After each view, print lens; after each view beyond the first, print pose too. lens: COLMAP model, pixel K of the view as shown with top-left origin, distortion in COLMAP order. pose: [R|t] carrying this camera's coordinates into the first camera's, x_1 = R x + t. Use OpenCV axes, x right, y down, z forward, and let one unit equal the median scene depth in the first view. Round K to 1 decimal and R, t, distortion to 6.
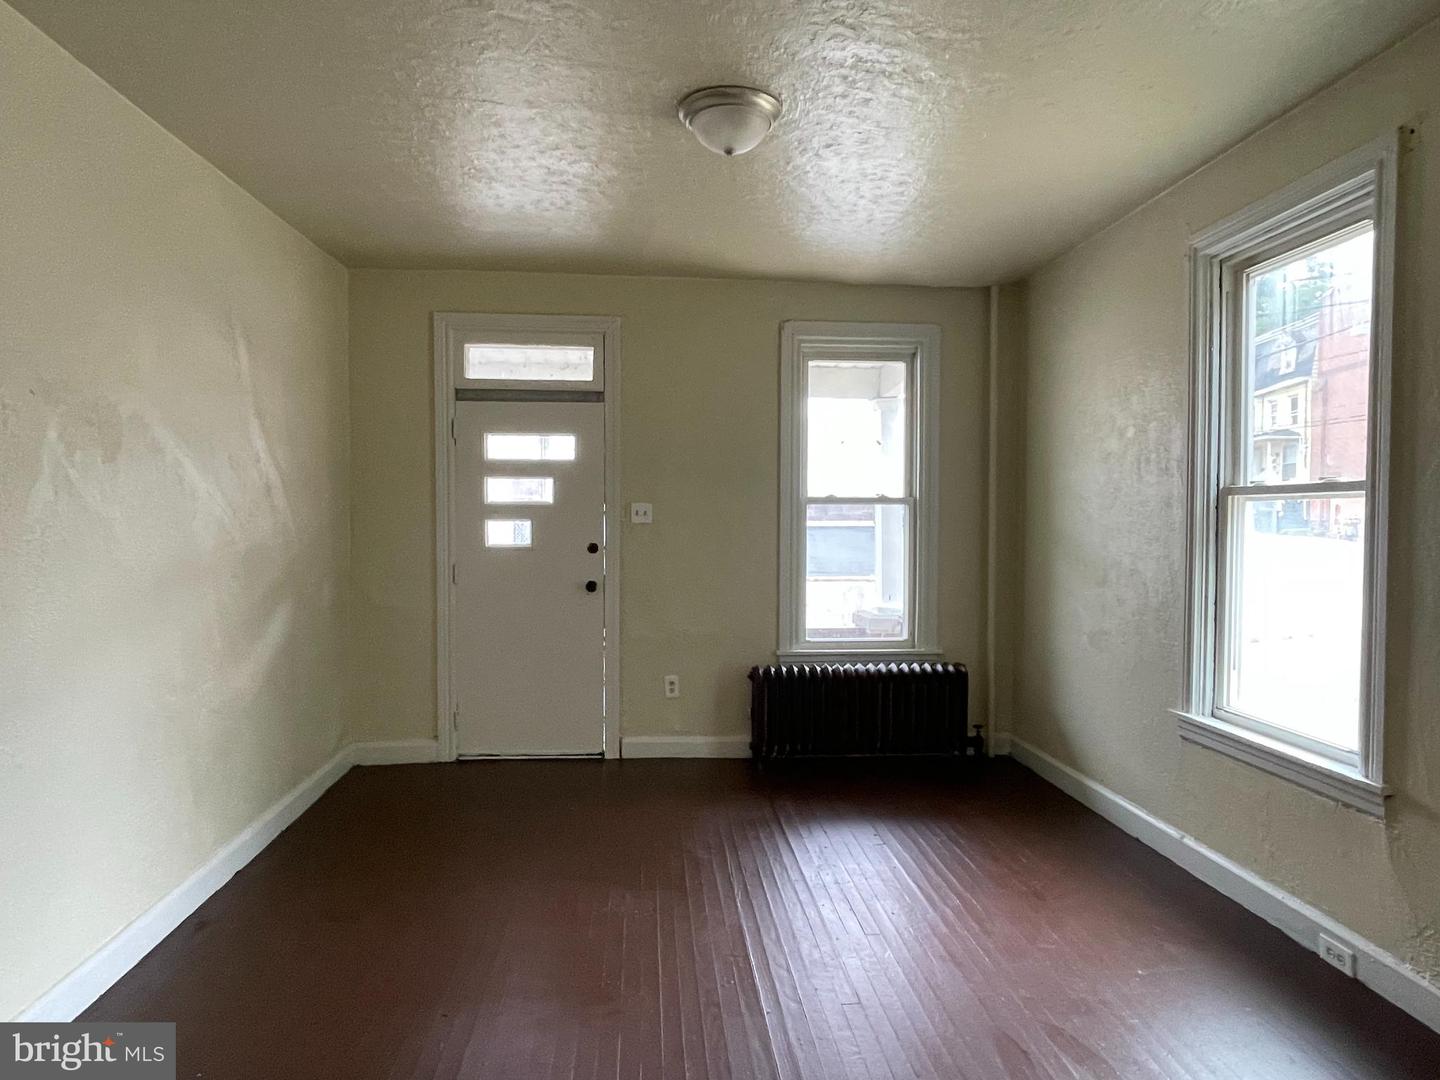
lens RADIAL K [[841.9, 0, 719.4], [0, 841.9, 537.5], [0, 0, 1]] dist [-0.004664, -0.002071]
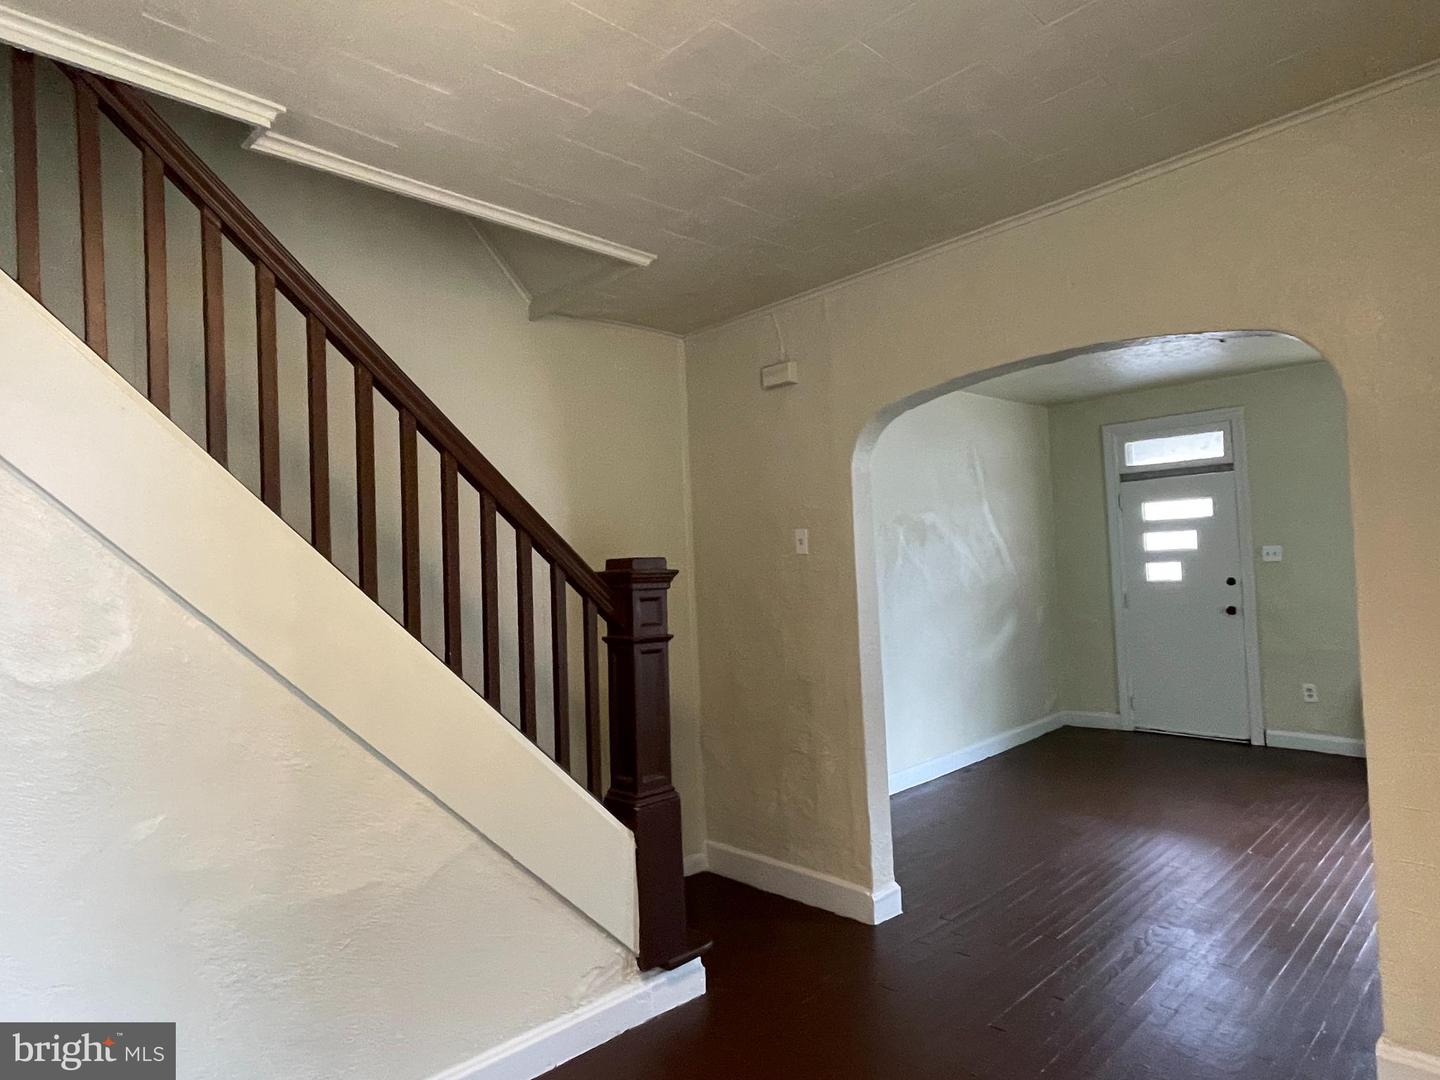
lens RADIAL K [[841.9, 0, 719.1], [0, 841.9, 540.0], [0, 0, 1]] dist [-0.004664, -0.002071]
pose [[0.631179, -0.051572, -0.773921, 0.371024], [0.018371, 0.998501, -0.051555, 0.001030], [0.775420, 0.018322, 0.631180, -0.465478]]
